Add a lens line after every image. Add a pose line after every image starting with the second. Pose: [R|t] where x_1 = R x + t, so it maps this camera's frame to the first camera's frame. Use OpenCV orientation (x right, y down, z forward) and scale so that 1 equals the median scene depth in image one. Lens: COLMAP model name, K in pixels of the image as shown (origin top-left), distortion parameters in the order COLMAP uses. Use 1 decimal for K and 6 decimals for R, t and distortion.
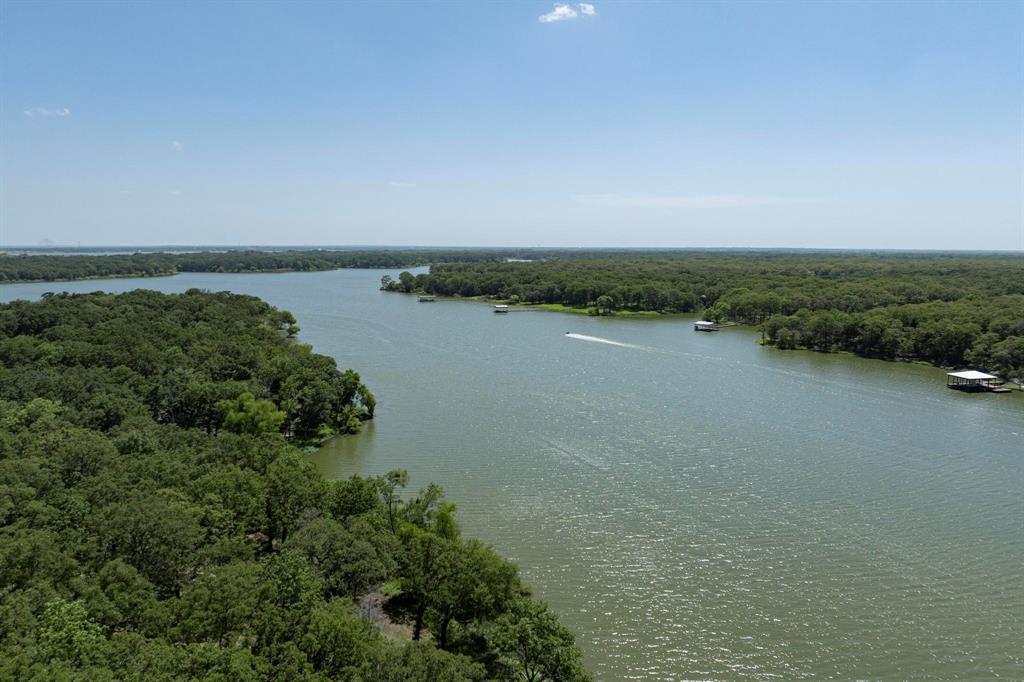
lens RADIAL K [[717.0, 0, 511.9], [0, 717.0, 339.5], [0, 0, 1]] dist [-0.037412, -0.002269]
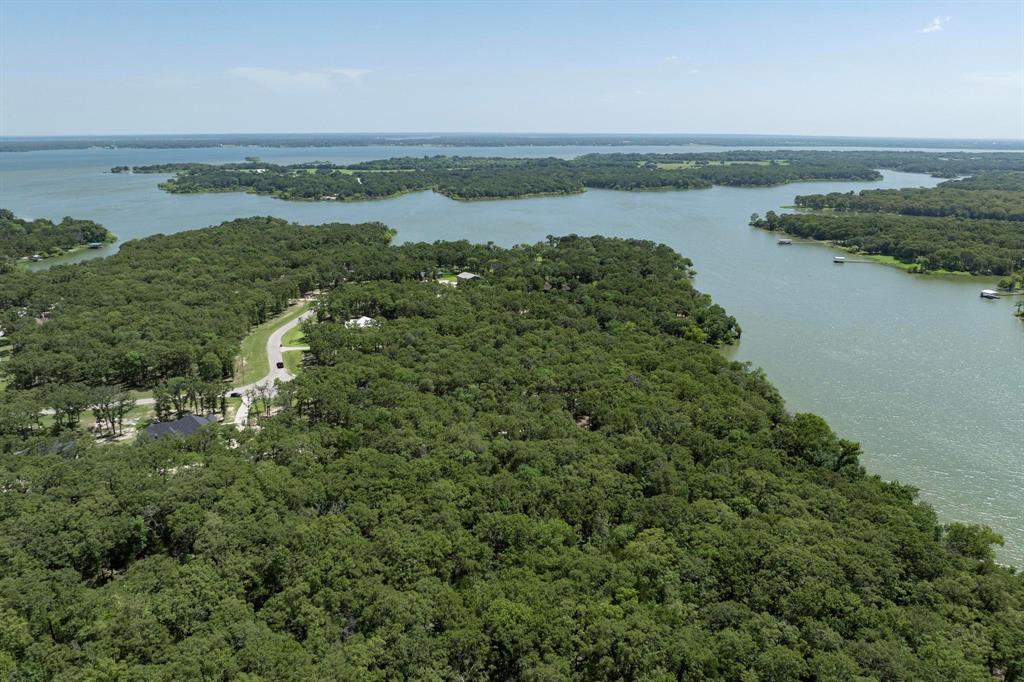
lens RADIAL K [[717.0, 0, 514.3], [0, 717.0, 339.1], [0, 0, 1]] dist [-0.037412, -0.002269]
pose [[0.880969, 0.129468, -0.455118, 0.094158], [-0.060130, 0.984673, 0.163720, -0.098842], [0.469338, -0.116866, 0.875251, -0.602575]]
